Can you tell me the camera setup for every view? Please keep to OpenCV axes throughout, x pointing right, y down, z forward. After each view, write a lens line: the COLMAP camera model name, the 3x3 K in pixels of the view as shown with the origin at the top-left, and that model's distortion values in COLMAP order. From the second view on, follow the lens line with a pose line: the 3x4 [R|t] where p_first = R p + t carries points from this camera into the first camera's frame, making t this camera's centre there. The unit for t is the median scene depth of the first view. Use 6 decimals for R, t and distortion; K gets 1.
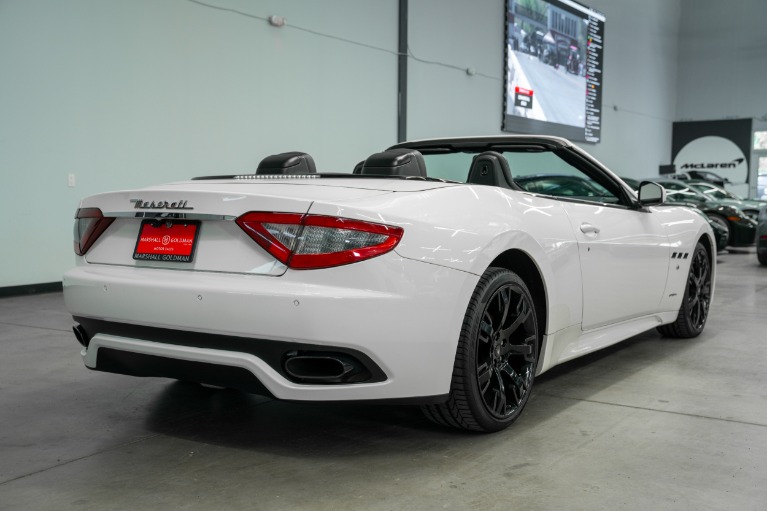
lens RADIAL K [[898.6, 0, 383.5], [0, 898.6, 255.5], [0, 0, 1]] dist [0.125146, -0.001055]
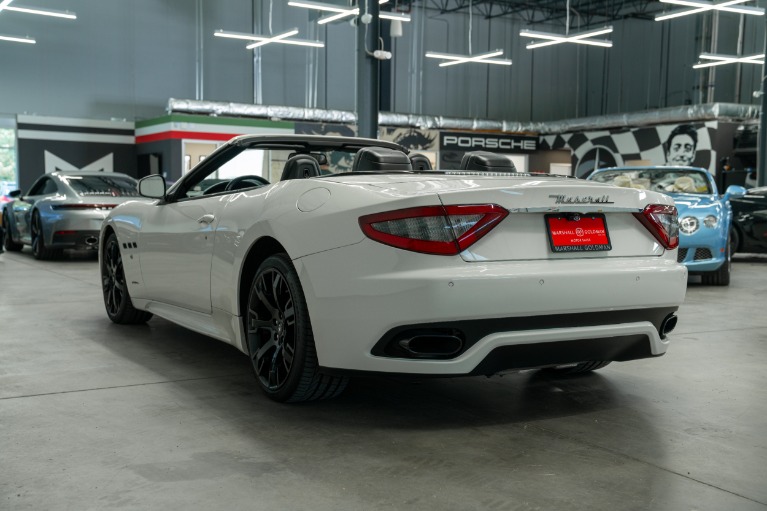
lens RADIAL K [[898.6, 0, 383.5], [0, 898.6, 255.5], [0, 0, 1]] dist [0.125146, -0.001055]
pose [[0.441334, -0.057945, 0.895470, -1.333950], [0.046480, 0.998050, 0.041675, -0.045768], [-0.896139, 0.023228, 0.443166, 0.730736]]
